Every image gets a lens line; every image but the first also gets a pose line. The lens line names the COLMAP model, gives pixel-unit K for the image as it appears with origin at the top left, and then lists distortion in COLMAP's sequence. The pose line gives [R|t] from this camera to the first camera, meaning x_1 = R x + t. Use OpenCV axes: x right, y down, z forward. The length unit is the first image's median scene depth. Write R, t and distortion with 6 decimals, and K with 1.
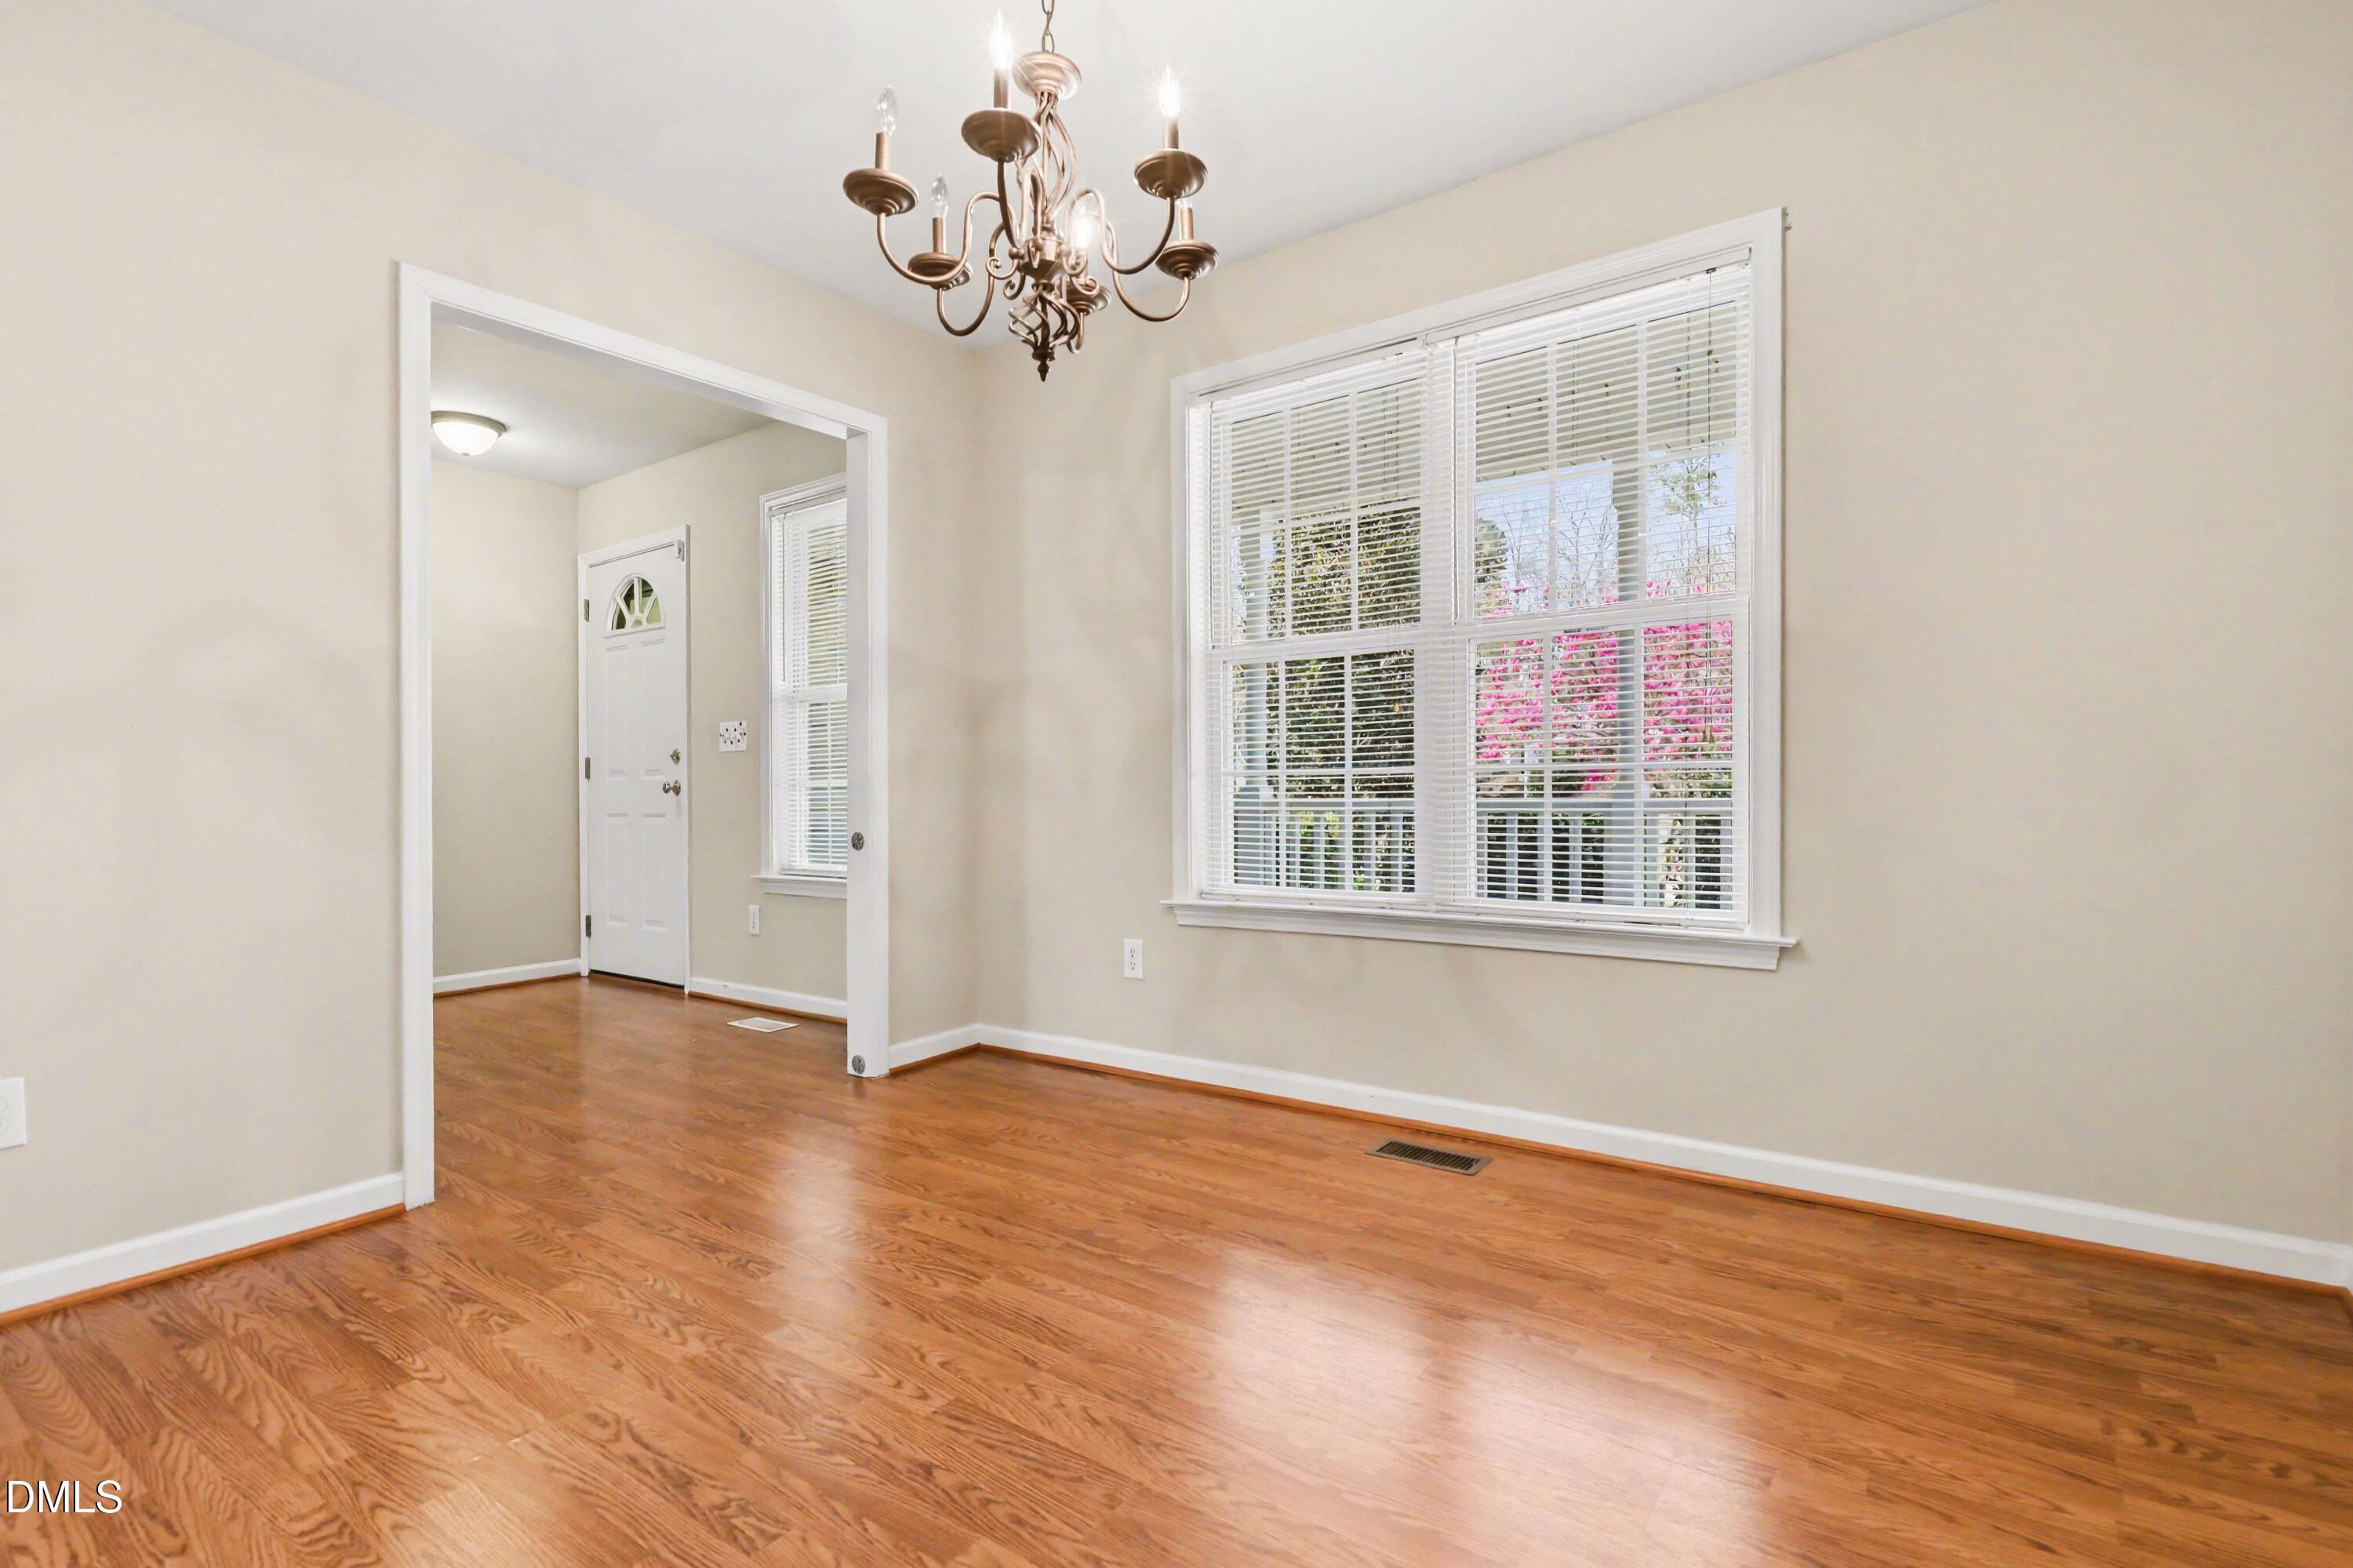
lens RADIAL K [[1092.0, 0, 1176.5], [0, 1092.0, 784.0], [0, 0, 1]] dist [-0.002657, -0.000344]
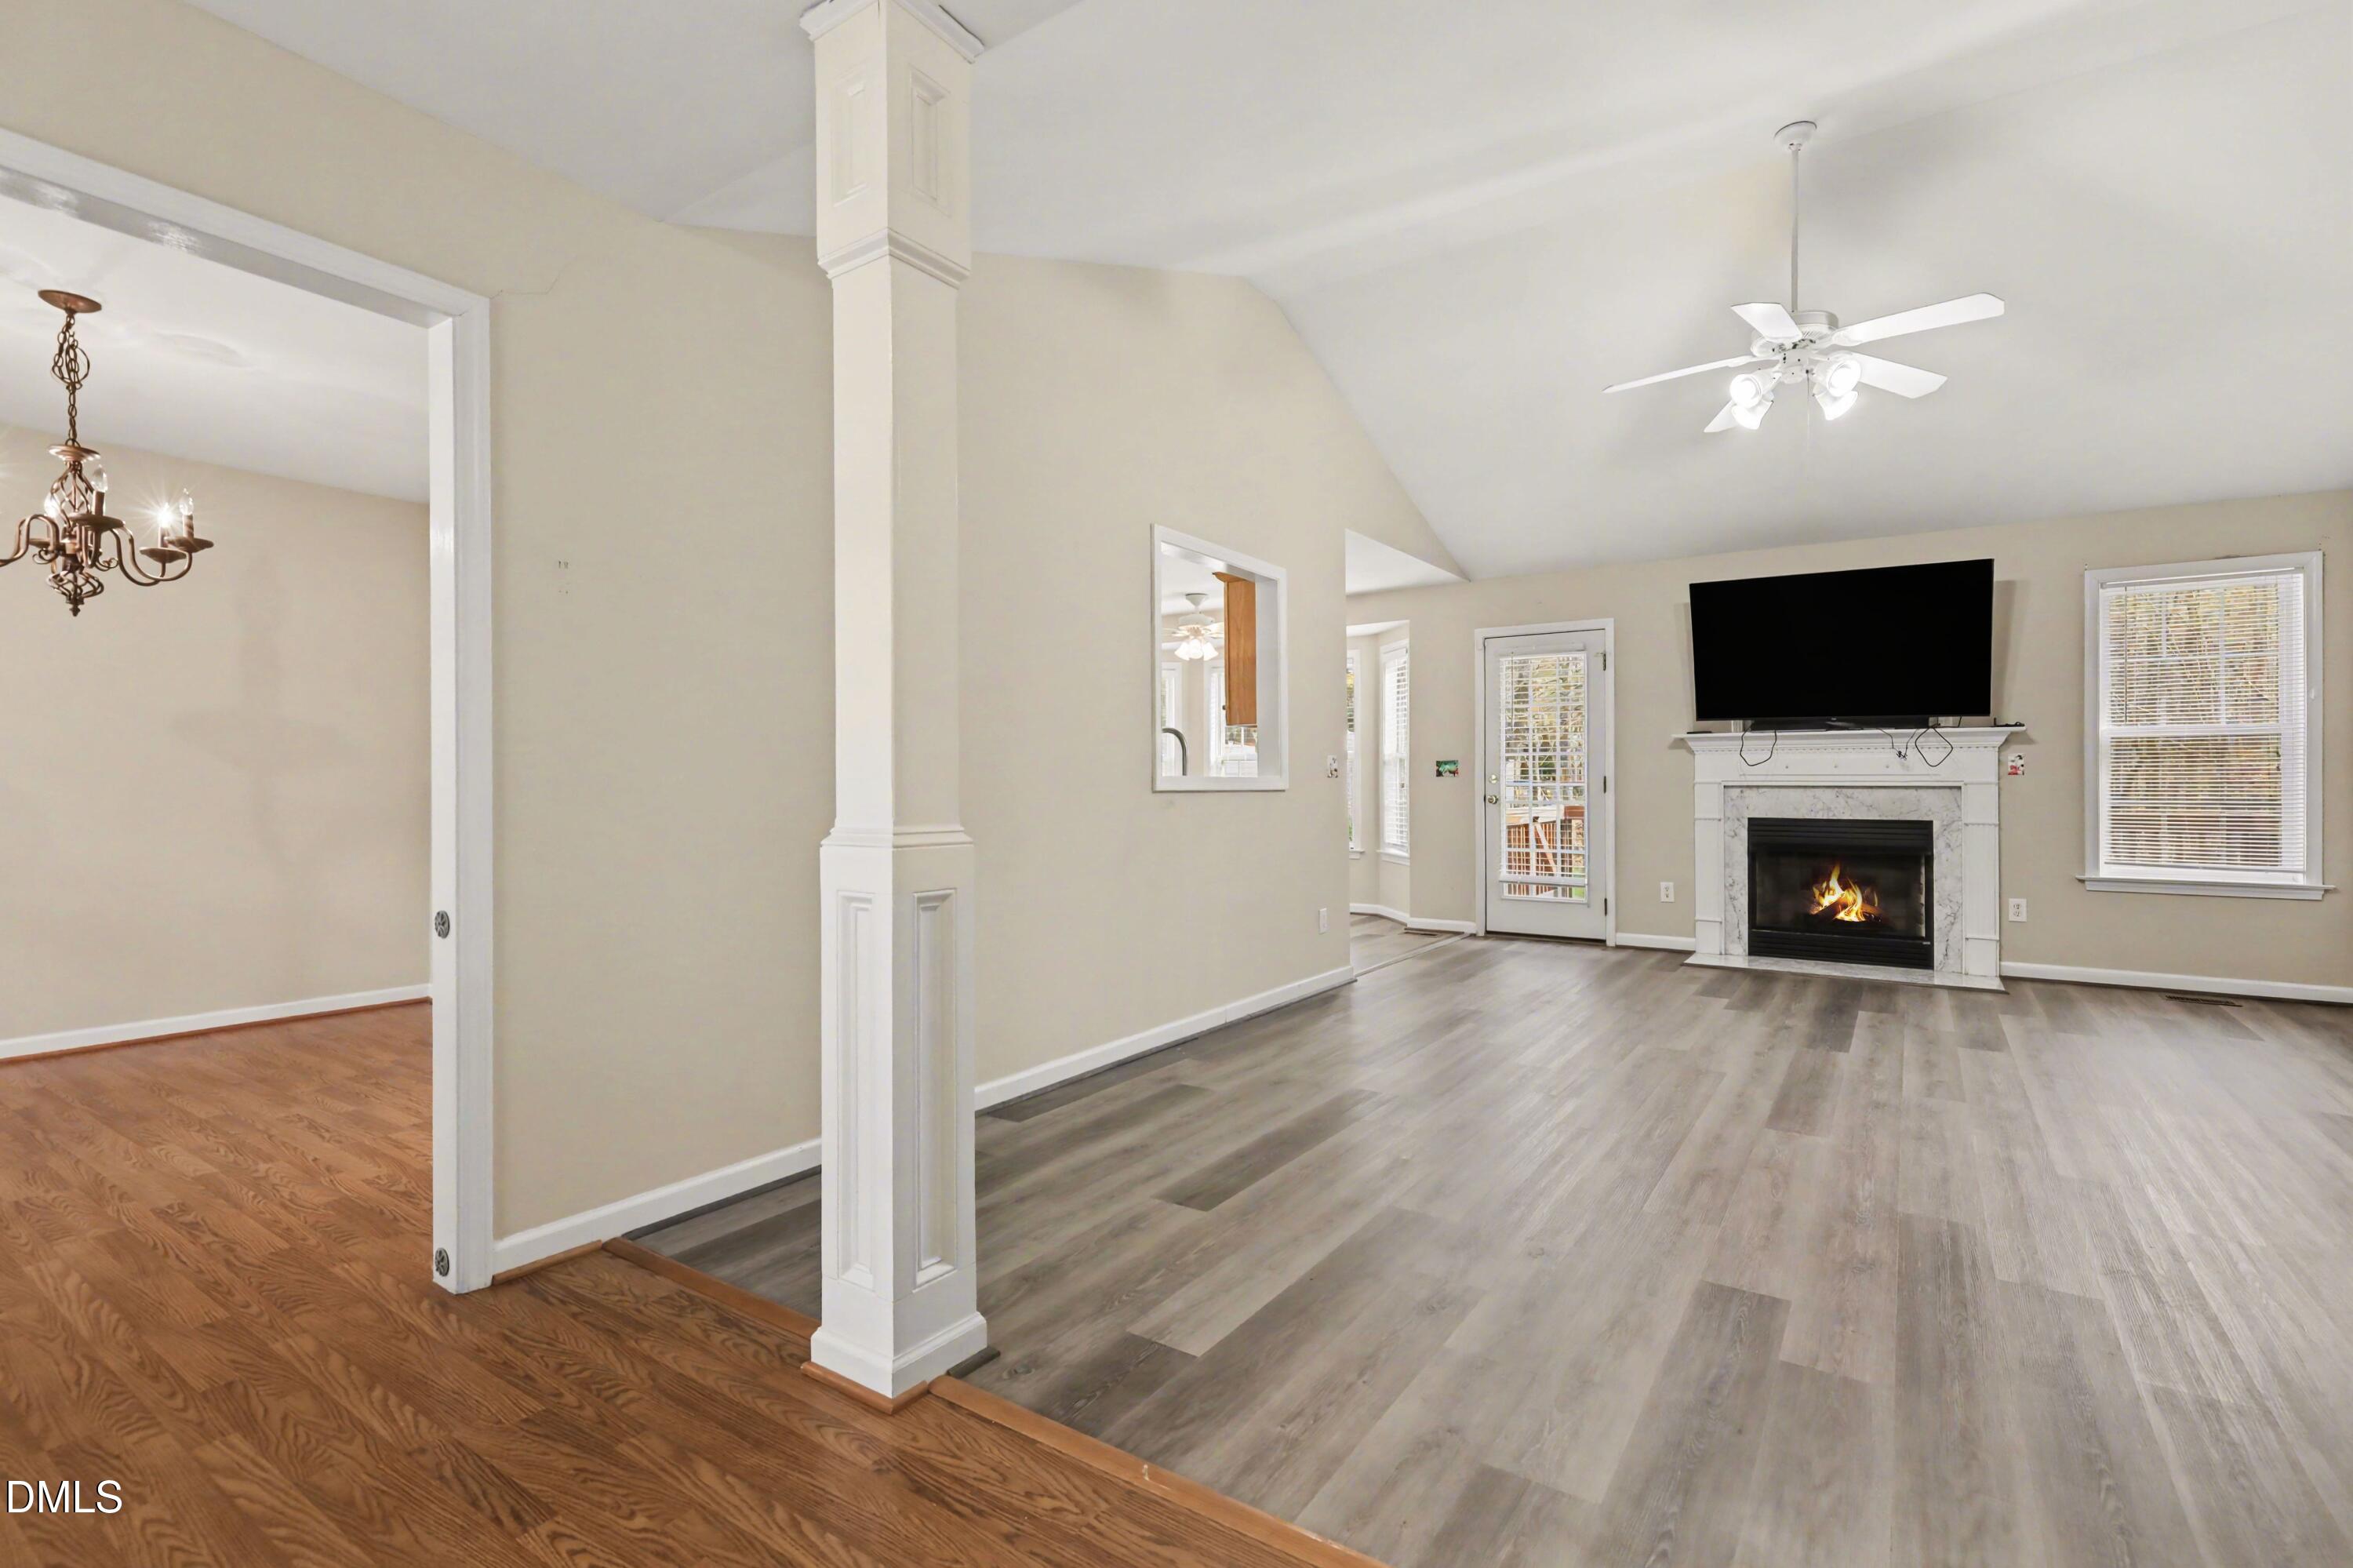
lens RADIAL K [[1092.0, 0, 1176.5], [0, 1092.0, 784.0], [0, 0, 1]] dist [-0.002657, -0.000344]
pose [[-0.999511, 0.015834, -0.026950, -1.605821], [0.015662, 0.999855, 0.006613, -0.050904], [0.027051, 0.006188, -0.999615, 2.406907]]
